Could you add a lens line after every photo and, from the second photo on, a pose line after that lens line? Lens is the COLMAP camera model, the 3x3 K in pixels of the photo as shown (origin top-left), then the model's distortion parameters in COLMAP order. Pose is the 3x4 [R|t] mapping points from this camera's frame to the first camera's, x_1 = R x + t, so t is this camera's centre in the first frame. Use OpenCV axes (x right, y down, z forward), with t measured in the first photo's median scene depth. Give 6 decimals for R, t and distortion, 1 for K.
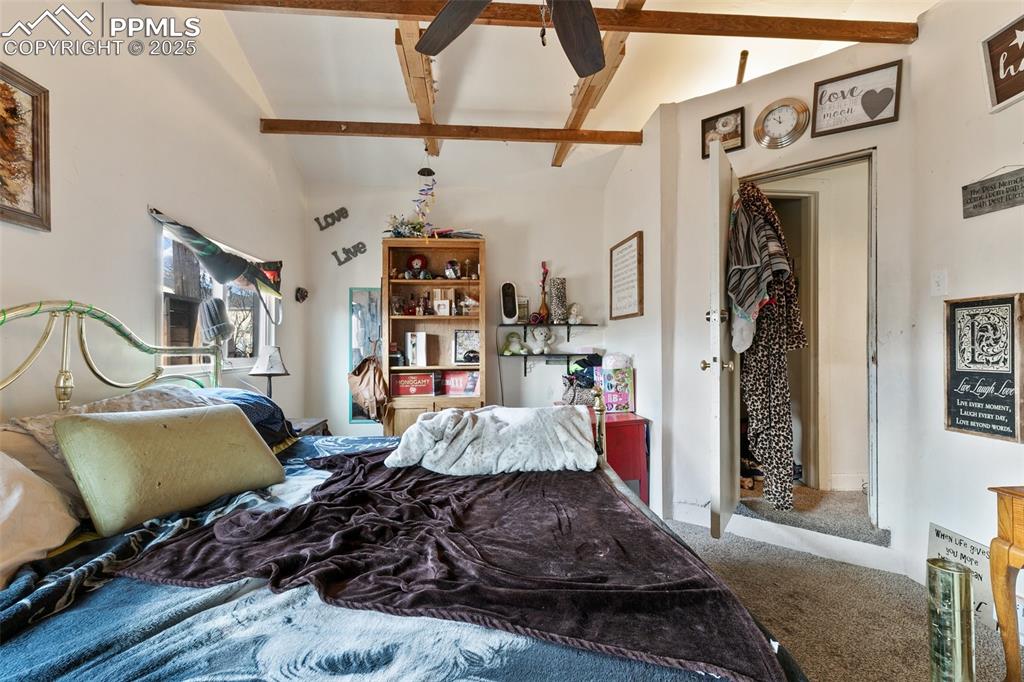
lens RADIAL K [[458.1, 0, 512.0], [0, 458.1, 336.1], [0, 0, 1]] dist [0.000549, 0.000411]
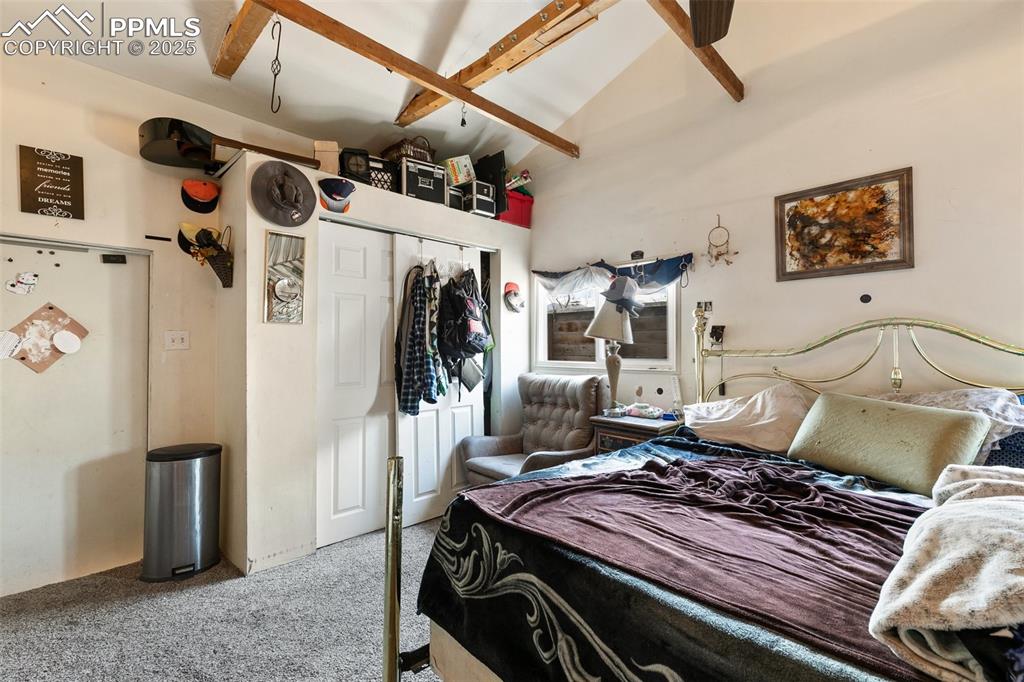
lens RADIAL K [[458.1, 0, 510.6], [0, 458.1, 340.7], [0, 0, 1]] dist [0.000549, 0.000411]
pose [[-0.754592, -0.005028, -0.656175, 0.860932], [0.003741, 0.999921, -0.011964, 0.005106], [0.656184, -0.011483, -0.754513, 1.293259]]
